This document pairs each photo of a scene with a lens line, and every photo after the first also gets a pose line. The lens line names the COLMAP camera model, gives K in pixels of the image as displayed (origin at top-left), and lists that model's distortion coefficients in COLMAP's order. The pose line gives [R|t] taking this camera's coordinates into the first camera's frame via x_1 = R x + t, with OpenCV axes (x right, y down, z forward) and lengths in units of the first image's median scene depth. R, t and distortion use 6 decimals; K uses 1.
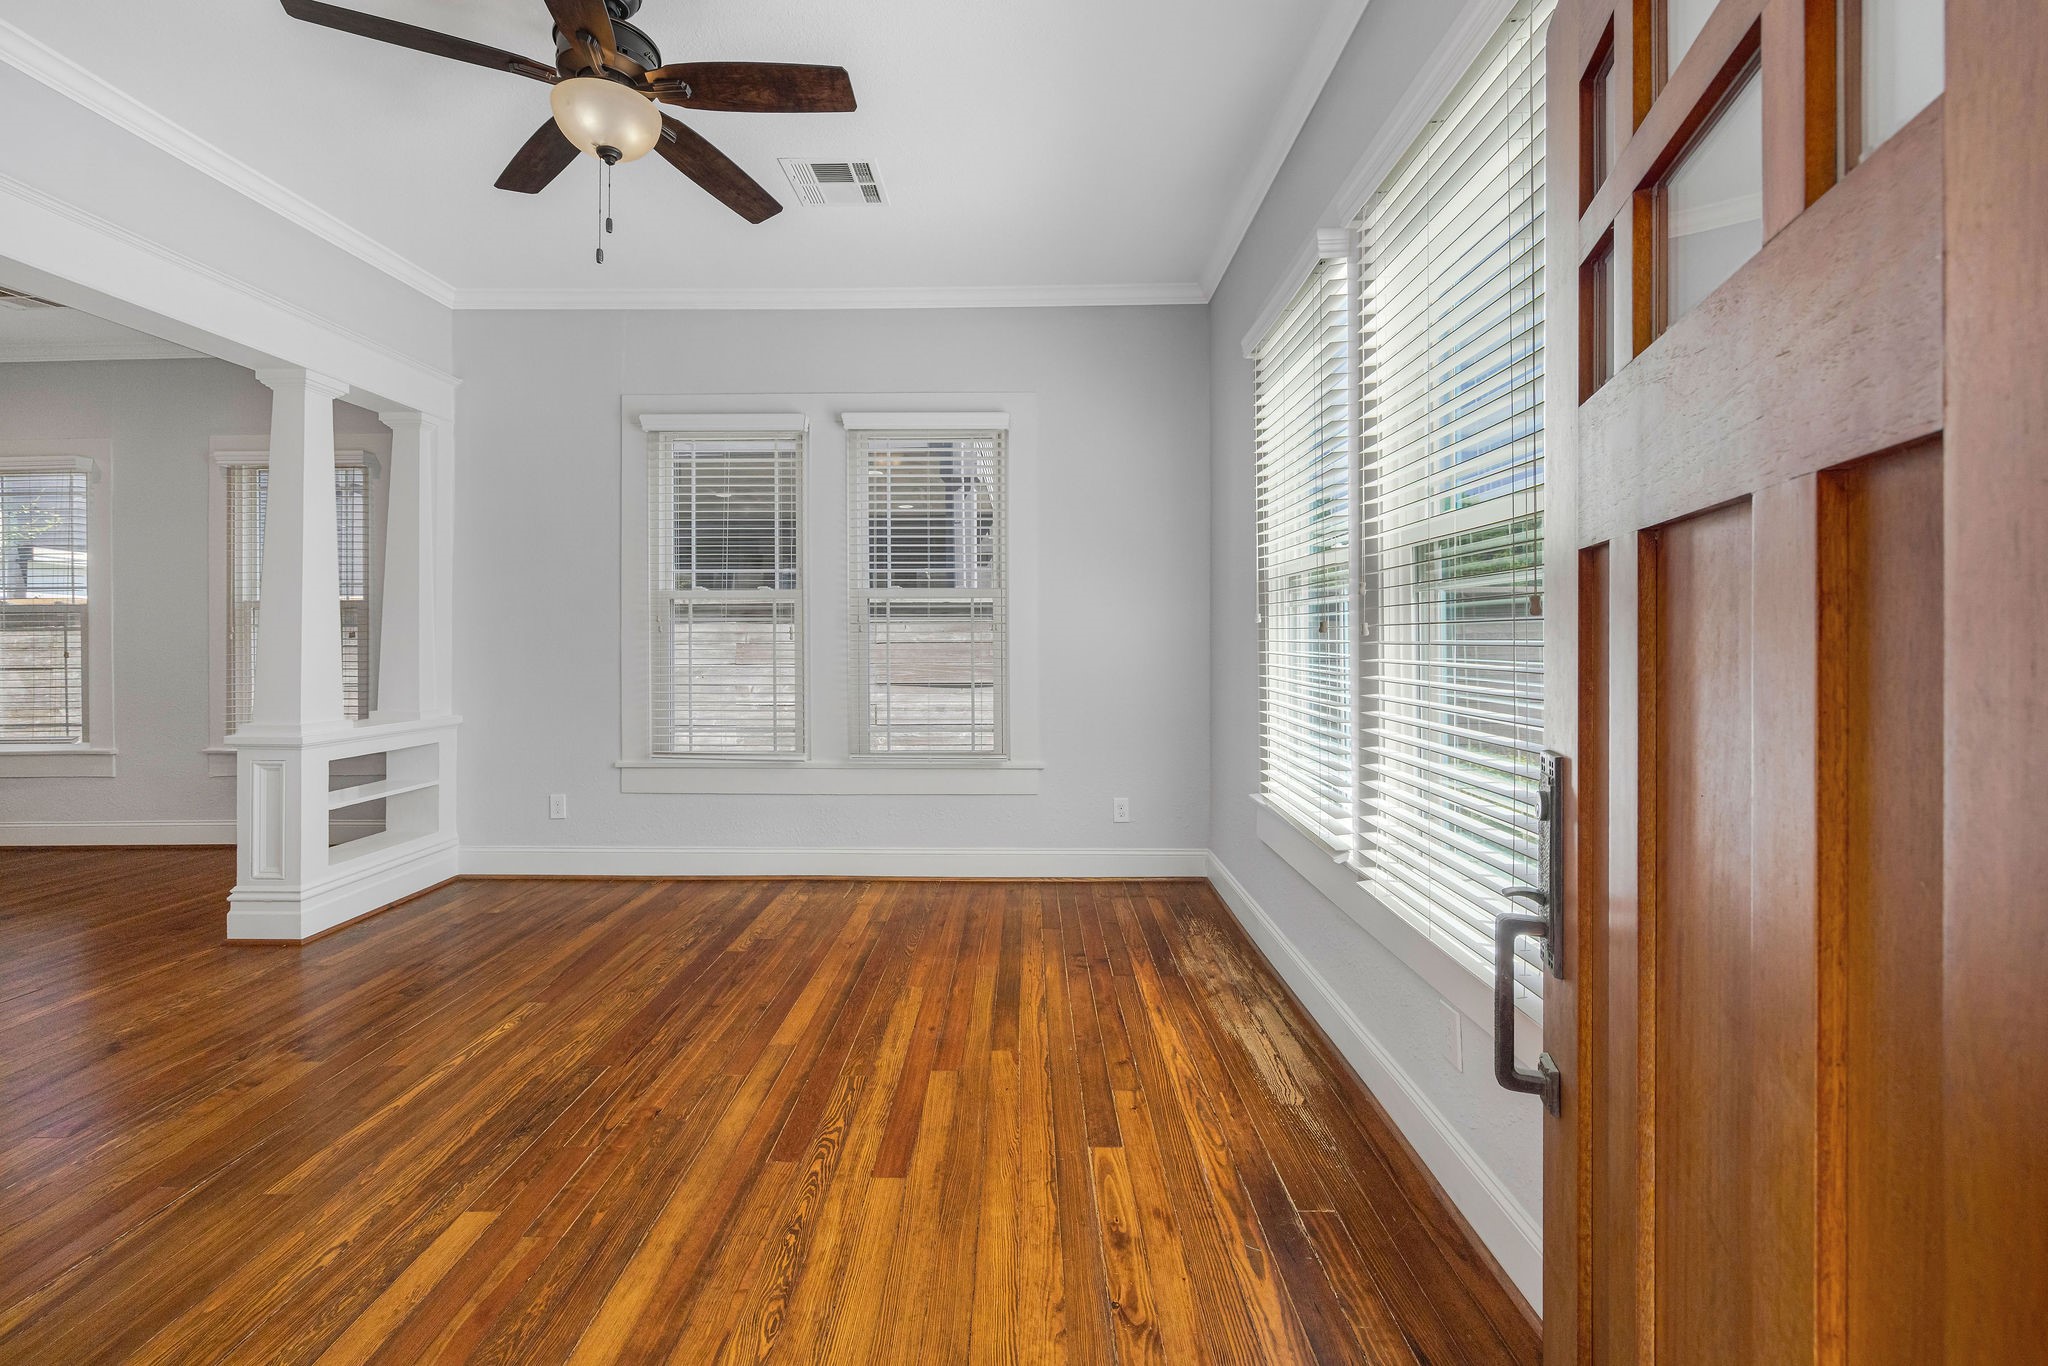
lens RADIAL K [[834.3, 0, 1013.4], [0, 834.3, 638.3], [0, 0, 1]] dist [-0.000836, 0.000758]
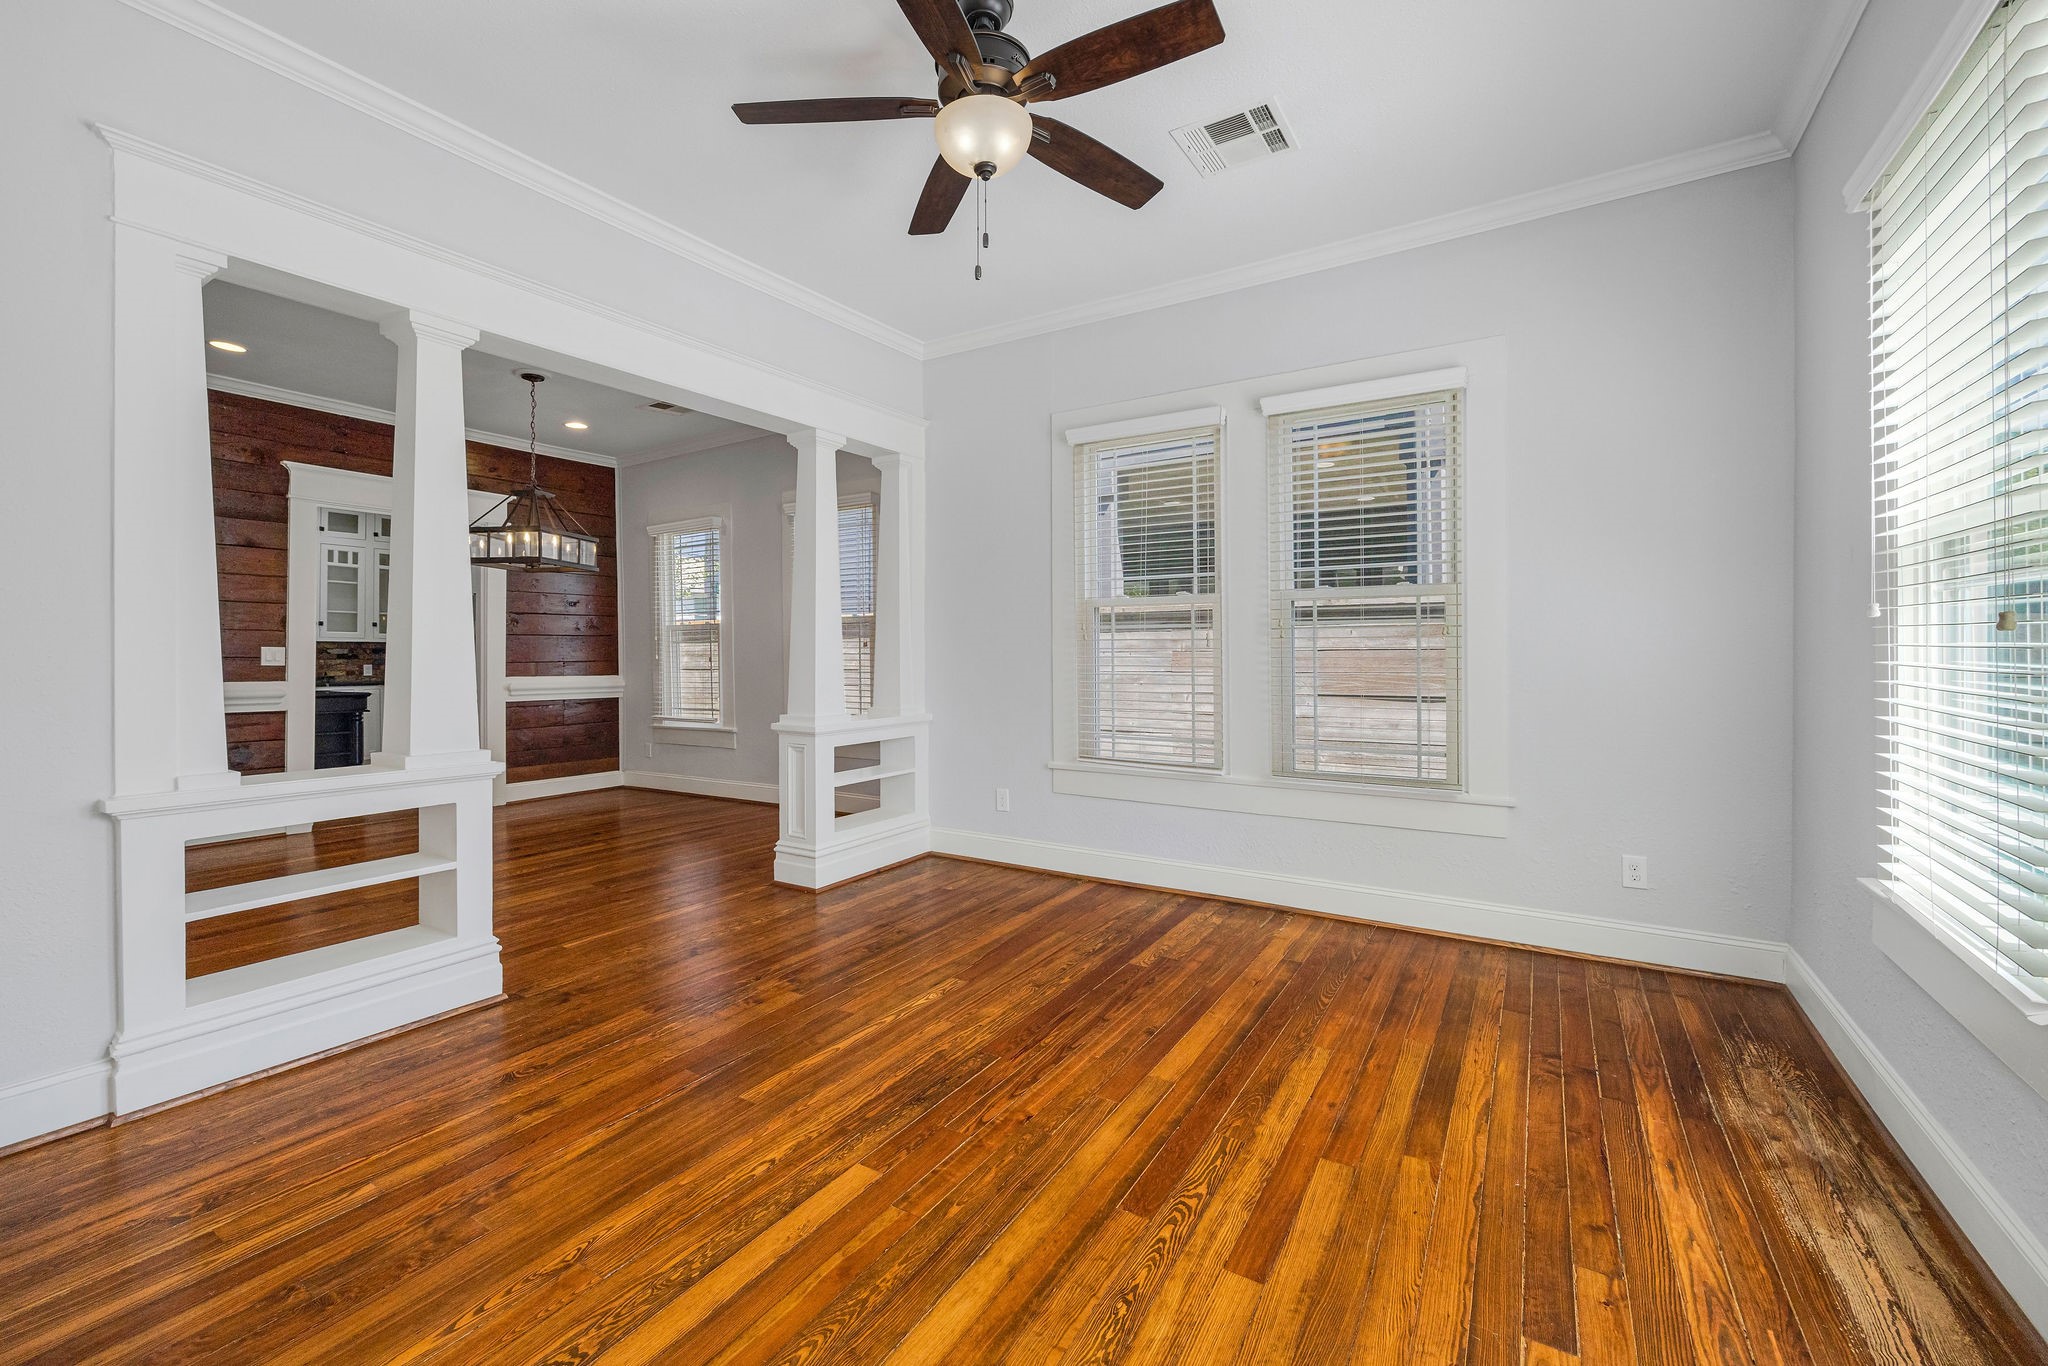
lens RADIAL K [[834.3, 0, 1034.3], [0, 834.3, 656.3], [0, 0, 1]] dist [-0.000836, 0.000758]
pose [[0.858134, 0.001431, -0.513424, 0.066138], [0.004388, 0.999939, 0.010122, 0.003012], [0.513407, -0.010939, 0.858075, 0.107351]]
